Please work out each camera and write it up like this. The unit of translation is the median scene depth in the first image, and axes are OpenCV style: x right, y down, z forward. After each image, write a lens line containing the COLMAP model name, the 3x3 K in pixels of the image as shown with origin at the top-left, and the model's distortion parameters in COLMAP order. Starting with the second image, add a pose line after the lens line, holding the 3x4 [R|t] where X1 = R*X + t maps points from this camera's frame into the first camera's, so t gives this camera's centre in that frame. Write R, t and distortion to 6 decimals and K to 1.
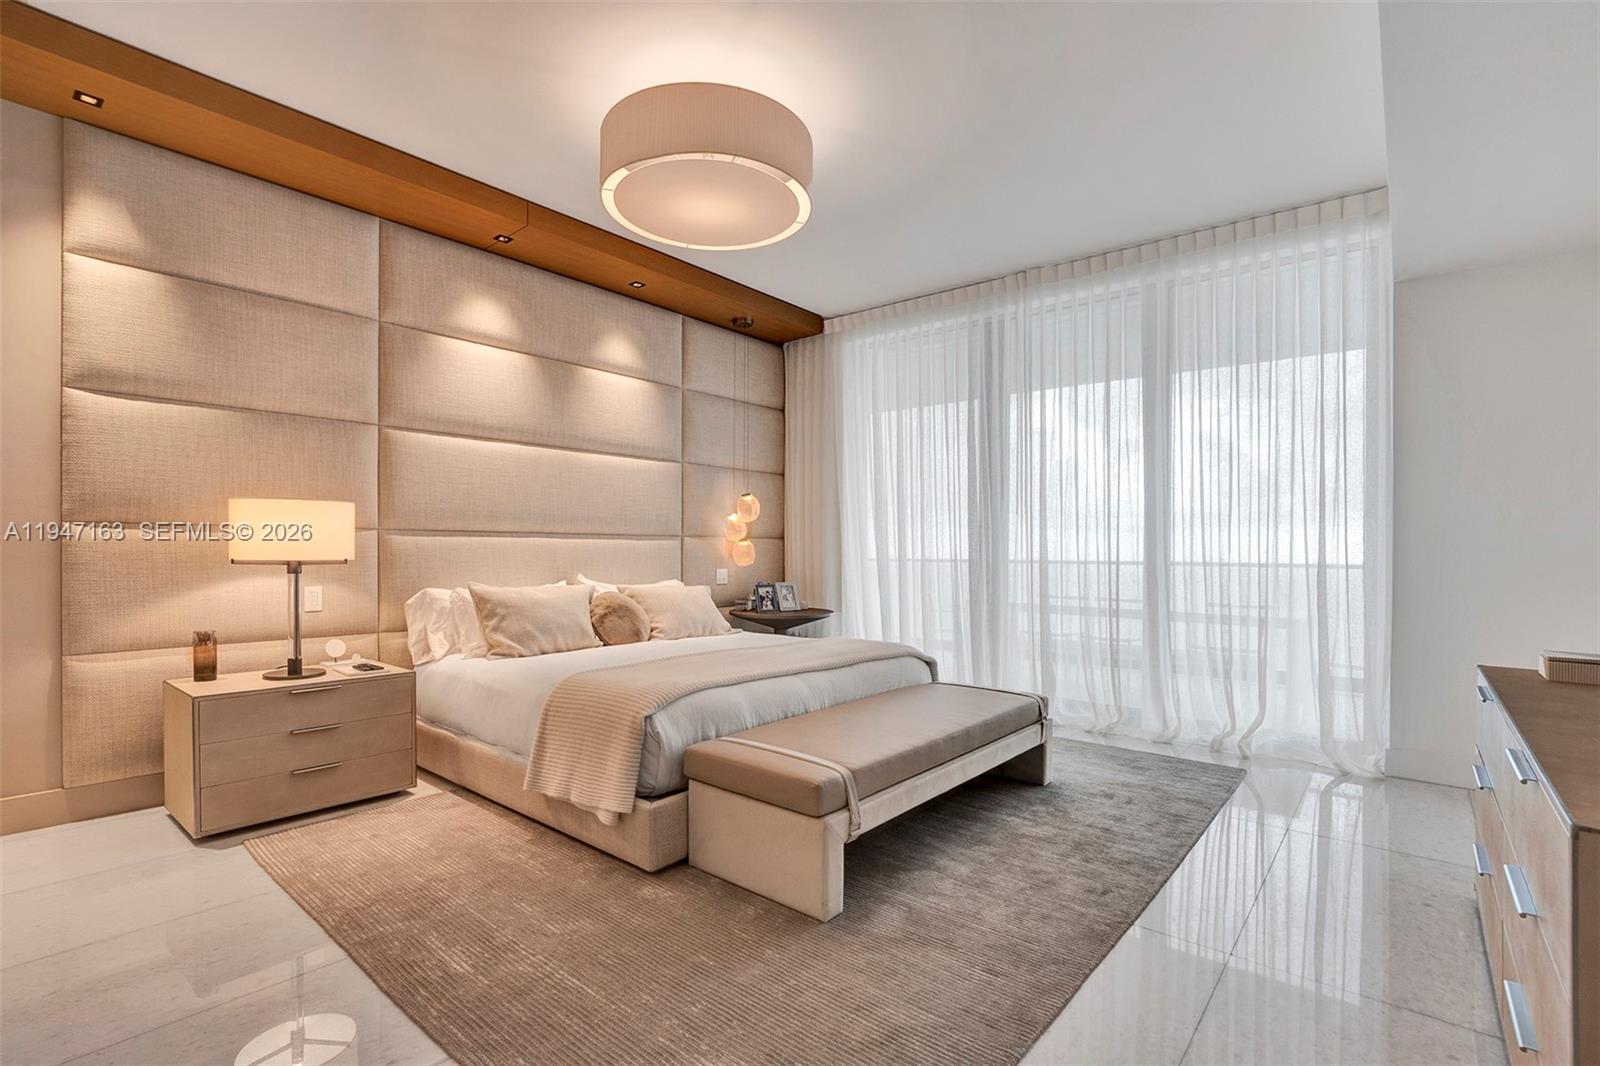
lens RADIAL K [[741.1, 0, 798.5], [0, 741.1, 550.7], [0, 0, 1]] dist [-0.016265, -0.000131]
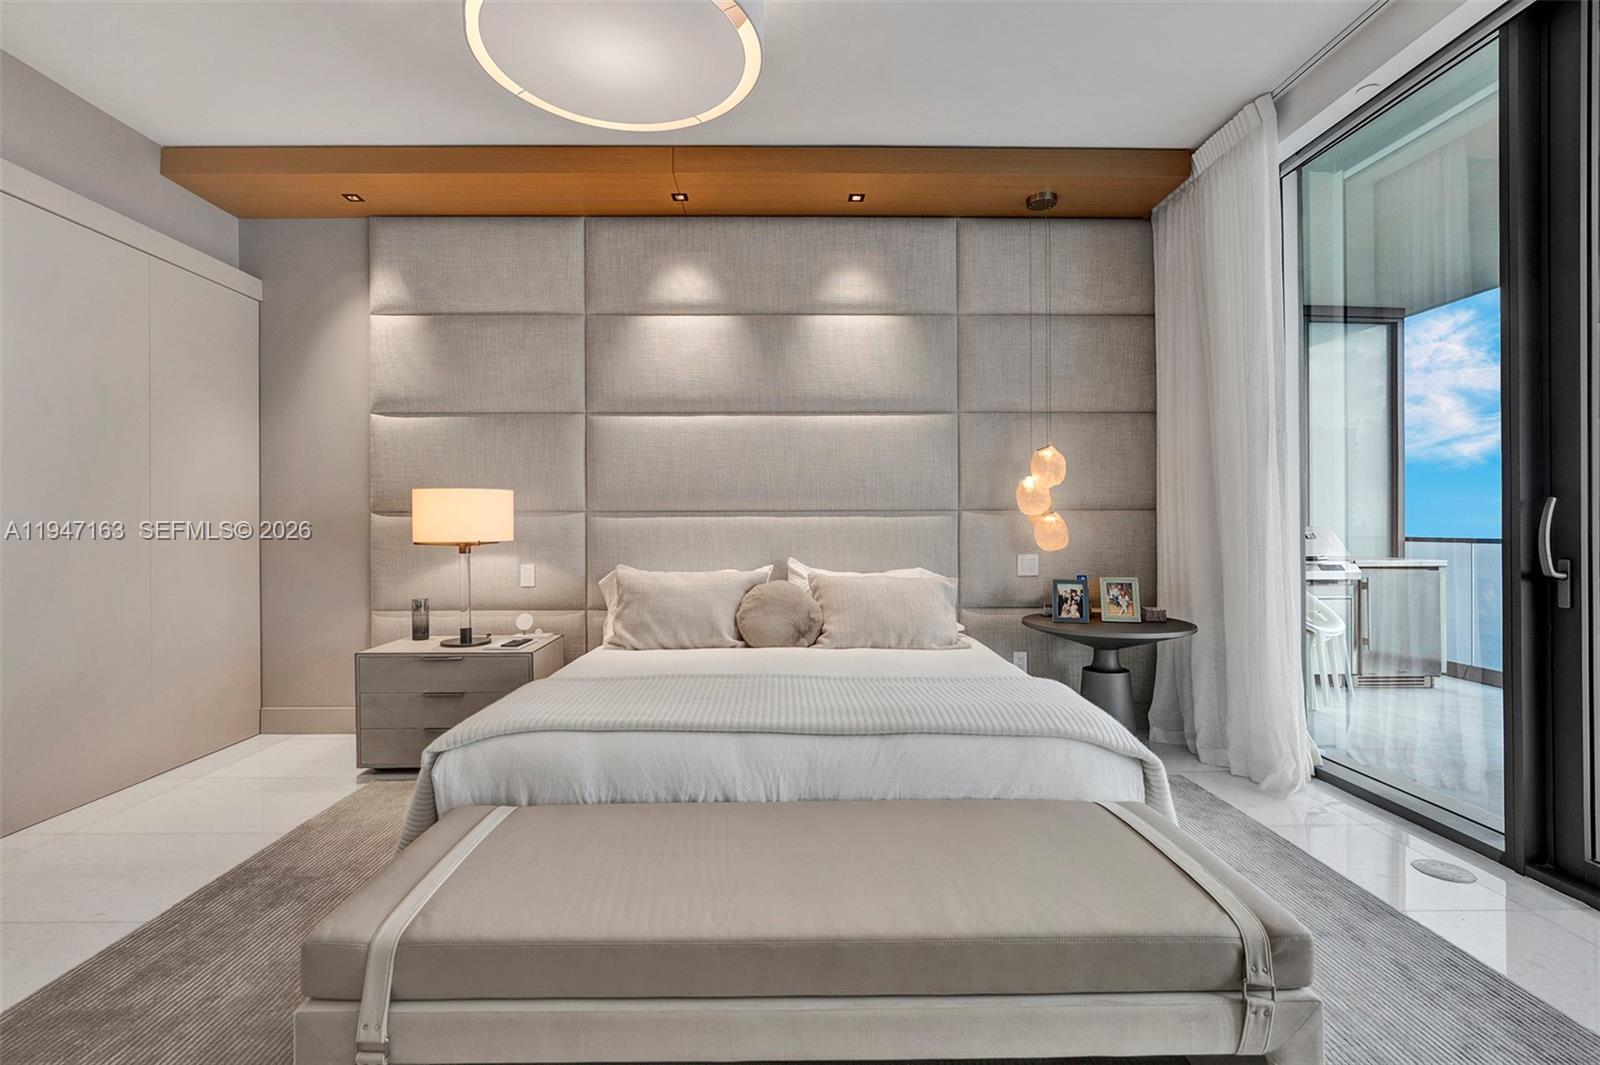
lens RADIAL K [[737.5, 0, 779.7], [0, 737.5, 519.8], [0, 0, 1]] dist [-0.013585, -0.000169]
pose [[0.651839, -0.013072, -0.758244, 0.399750], [0.006991, 0.999913, -0.011228, -0.003568], [0.758325, 0.002018, 0.651874, 0.511565]]
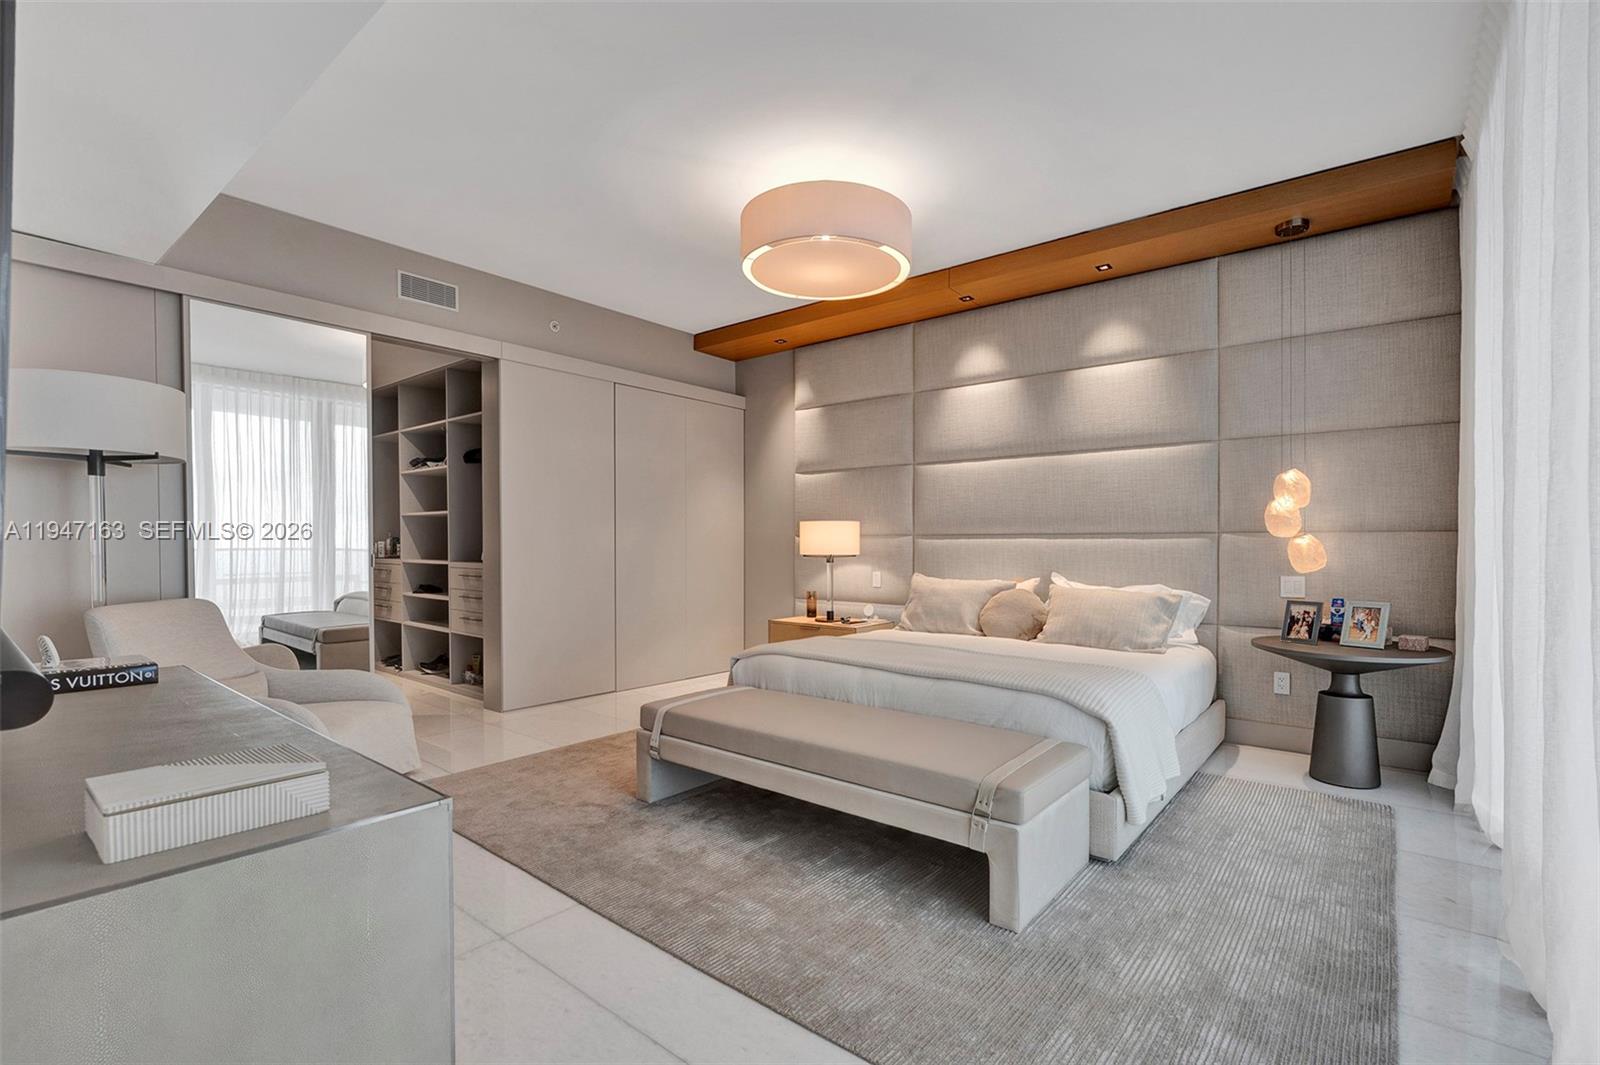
lens RADIAL K [[728.8, 0, 786.7], [0, 728.8, 535.3], [0, 0, 1]] dist [-0.017268, -0.000445]
pose [[-0.004626, -0.019945, -0.999790, 0.855358], [-0.003157, 0.999796, -0.019931, 0.000413], [0.999984, 0.003064, -0.004688, 0.736846]]
